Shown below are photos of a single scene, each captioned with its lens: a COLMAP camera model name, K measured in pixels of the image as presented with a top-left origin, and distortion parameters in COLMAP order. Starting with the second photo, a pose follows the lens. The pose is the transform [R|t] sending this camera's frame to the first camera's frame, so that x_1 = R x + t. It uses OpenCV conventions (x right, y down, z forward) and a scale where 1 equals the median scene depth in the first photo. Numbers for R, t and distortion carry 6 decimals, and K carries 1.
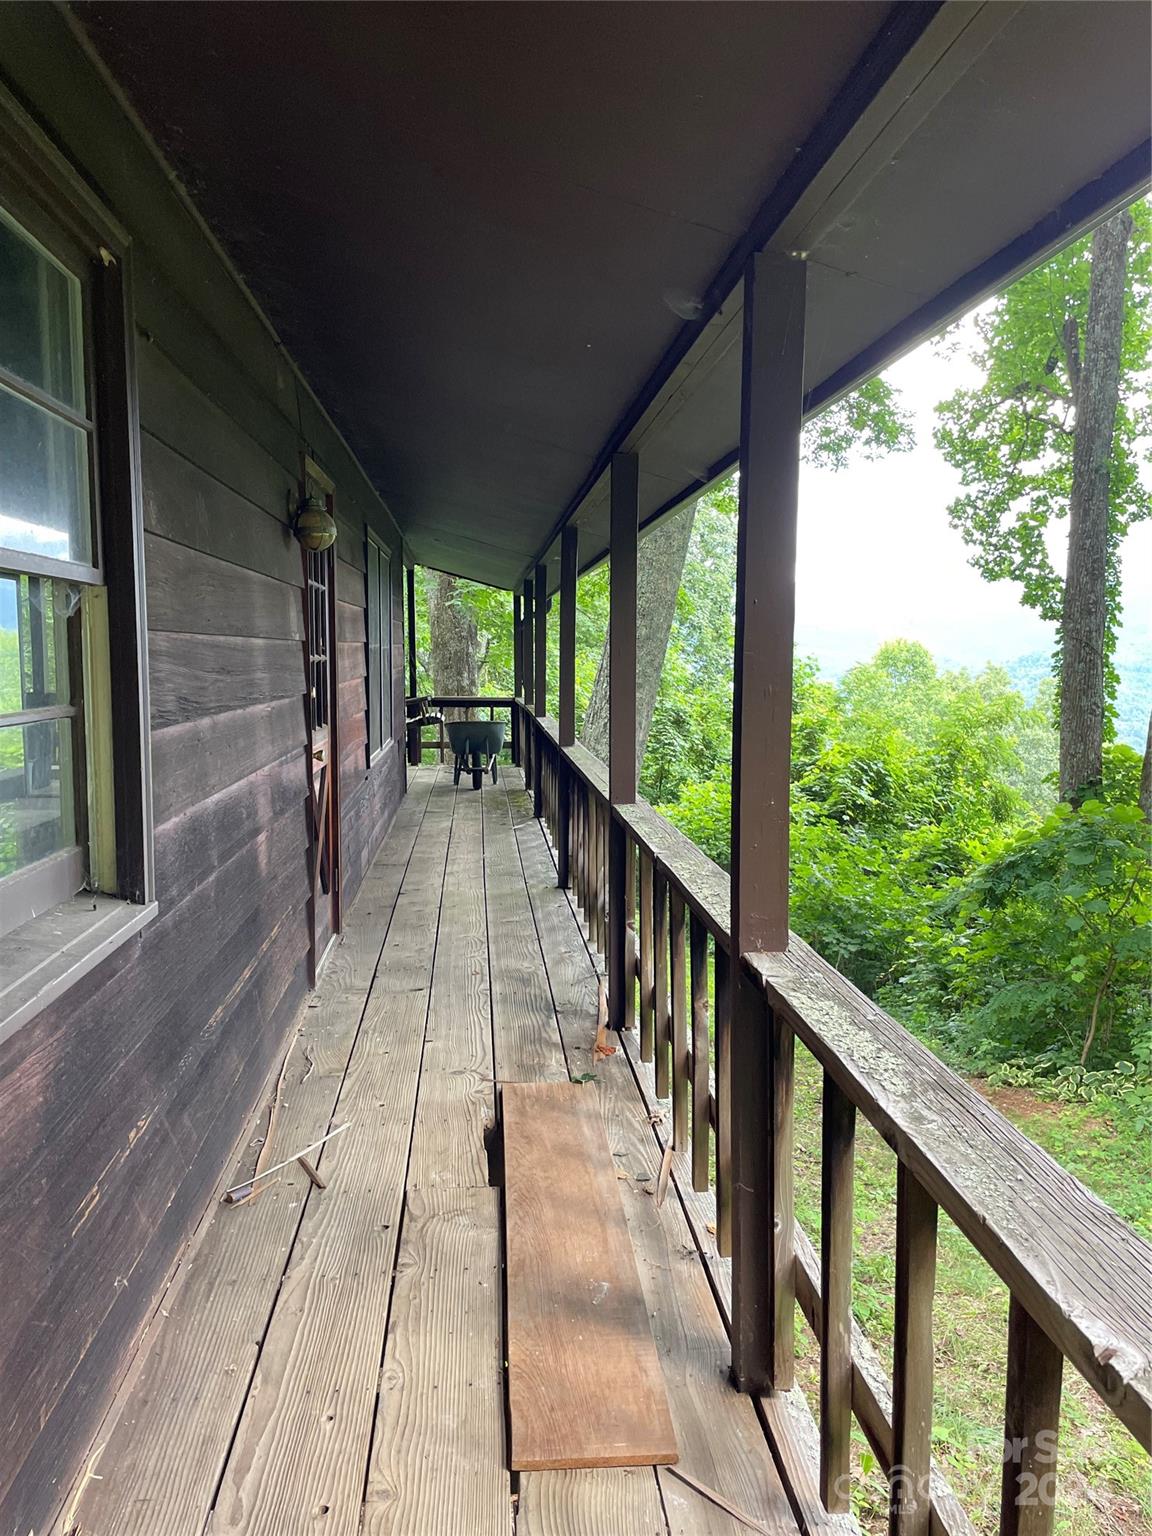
lens RADIAL K [[1166.4, 0, 570.5], [0, 1166.4, 777.5], [0, 0, 1]] dist [0.082457, -0.100580]
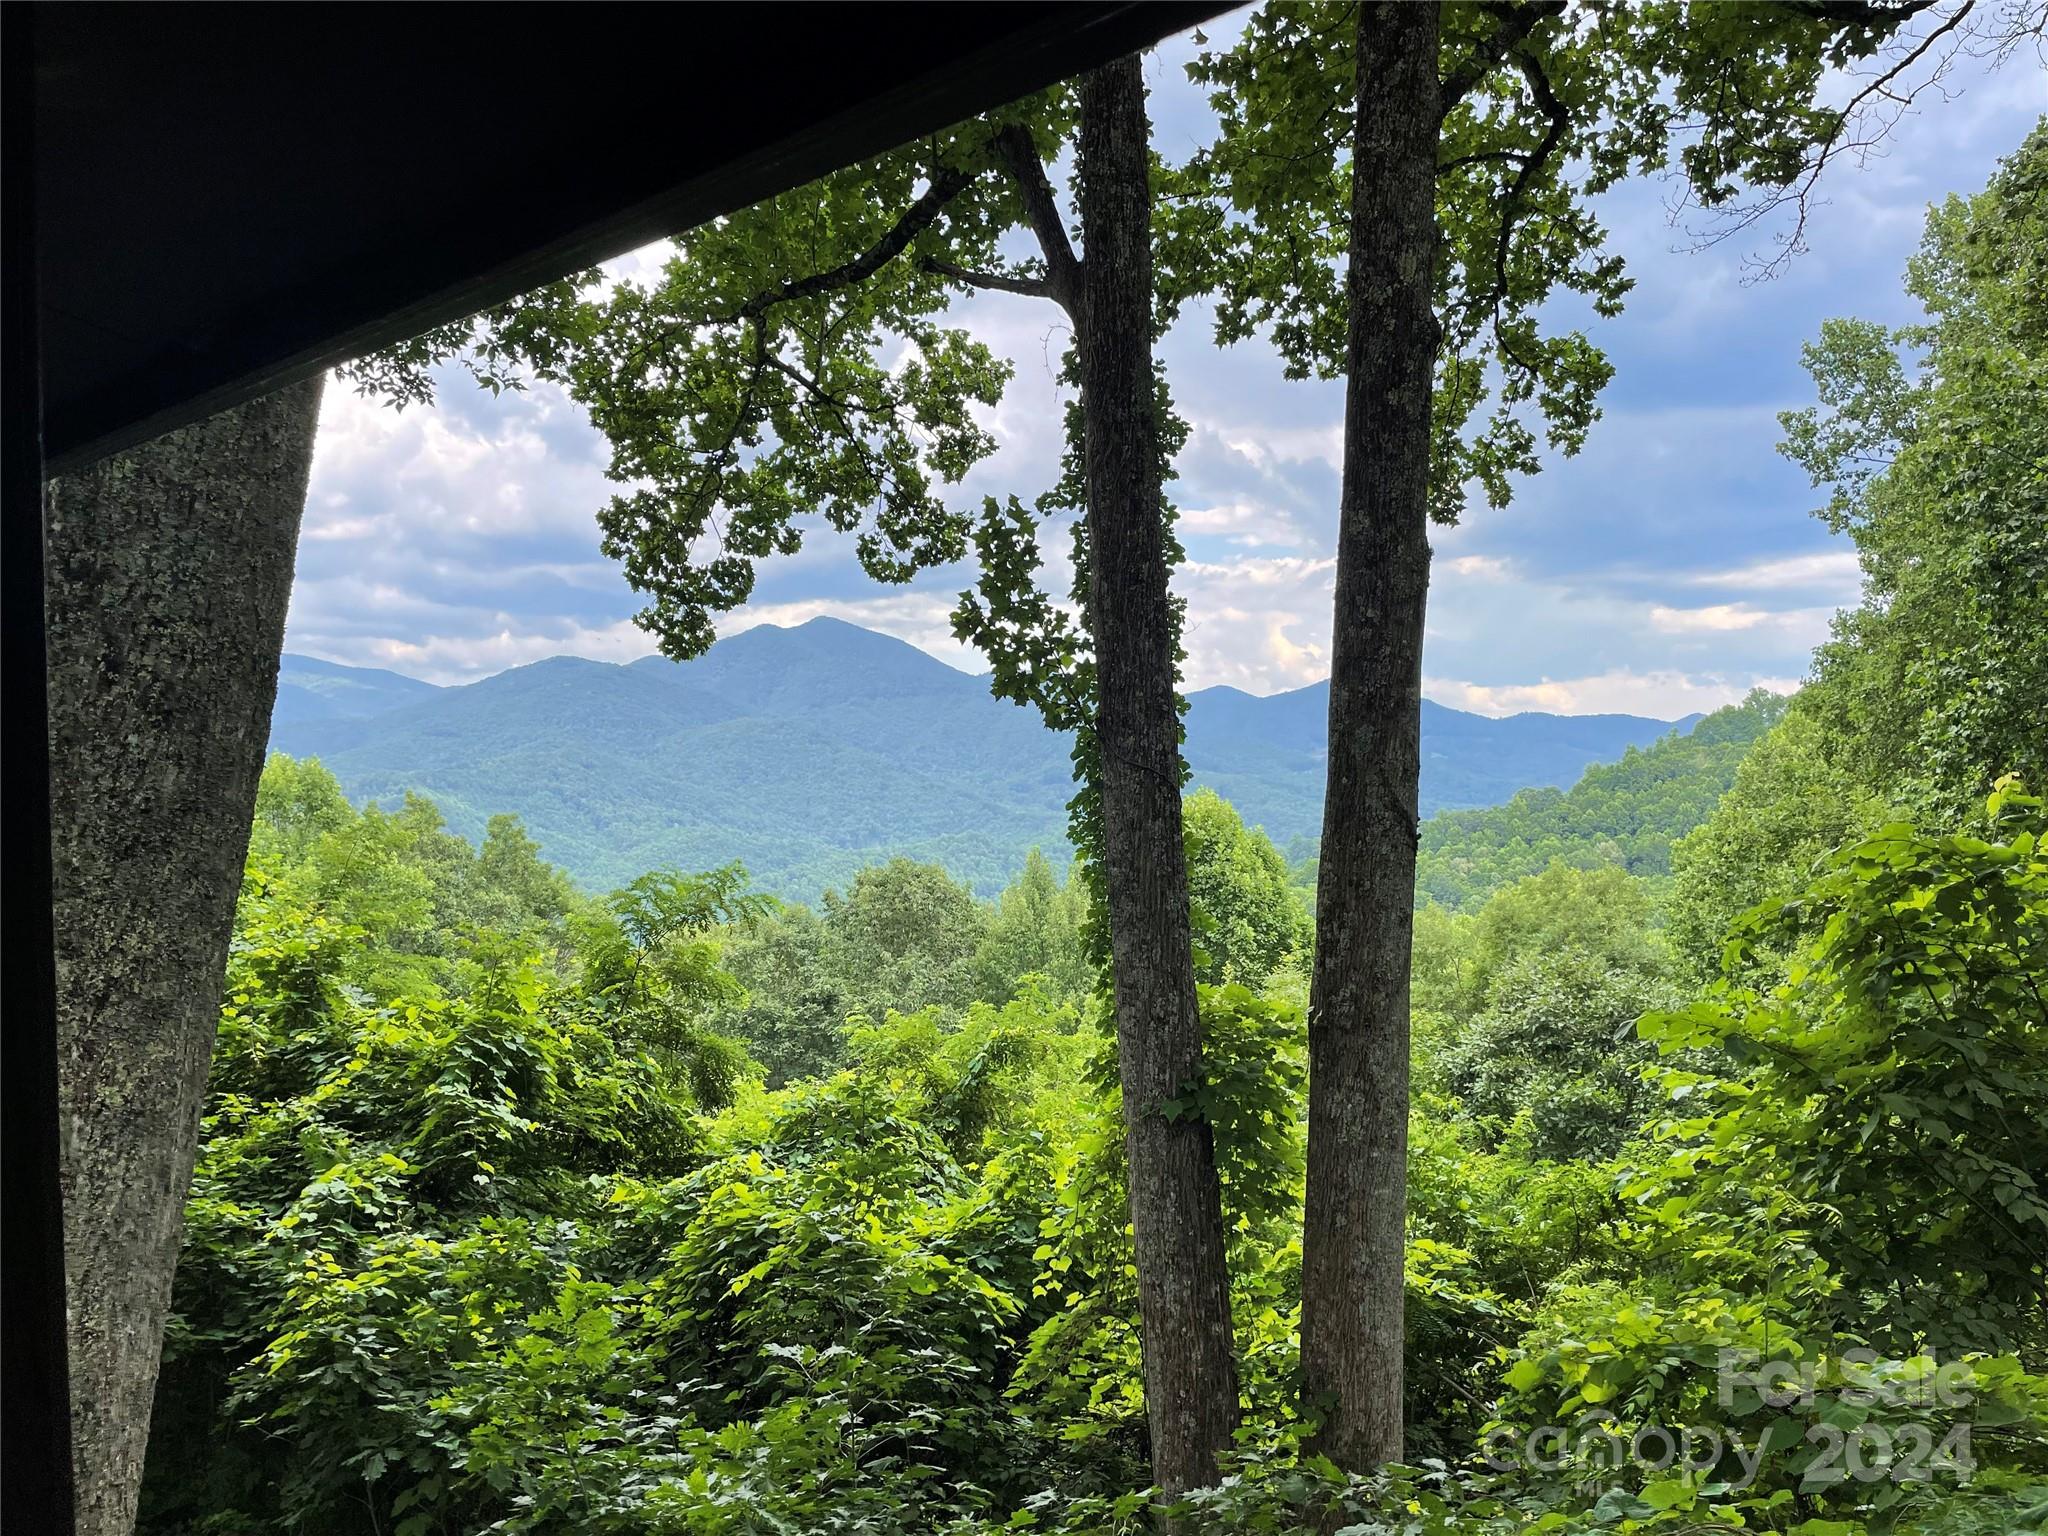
lens RADIAL K [[1555.2, 0, 1033.9], [0, 1555.2, 749.1], [0, 0, 1]] dist [0.082457, -0.100580]
pose [[0.720566, -0.016200, 0.693197, -0.019816], [0.100147, 0.991676, -0.080926, -0.054513], [-0.686116, 0.127735, 0.716190, 0.401457]]
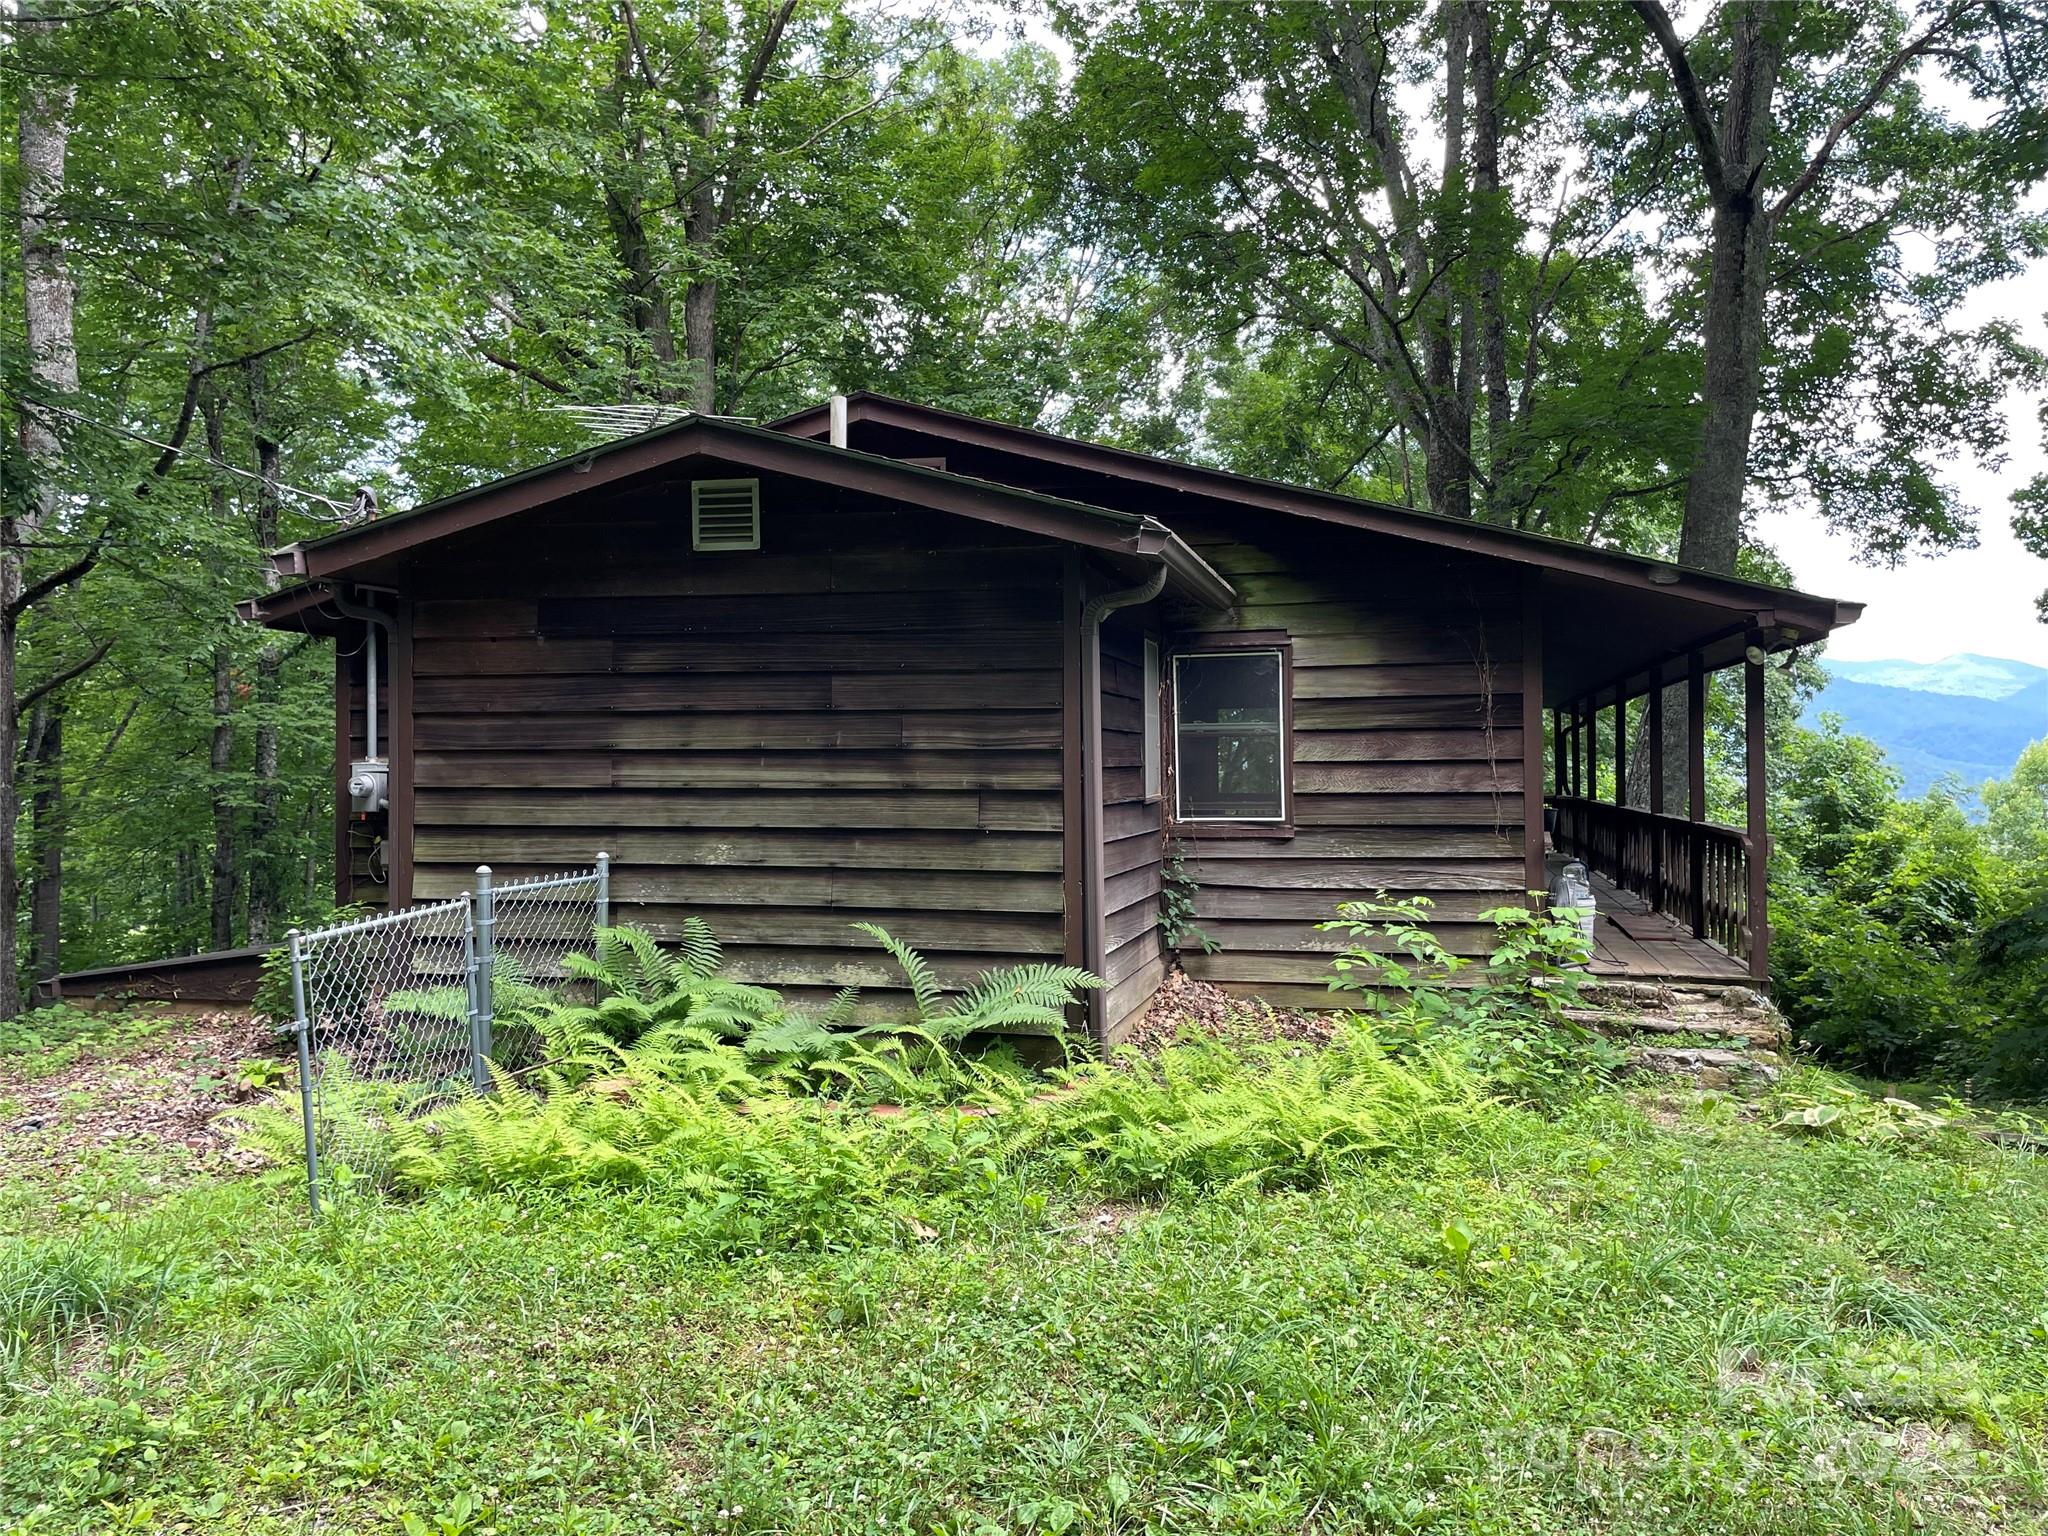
lens RADIAL K [[1555.2, 0, 1028.0], [0, 1555.2, 755.1], [0, 0, 1]] dist [0.082457, -0.100580]
pose [[0.945052, -0.012080, -0.326696, -0.016960], [-0.026428, 0.993224, -0.113175, 0.048108], [0.325849, 0.115590, 0.938329, -0.387892]]
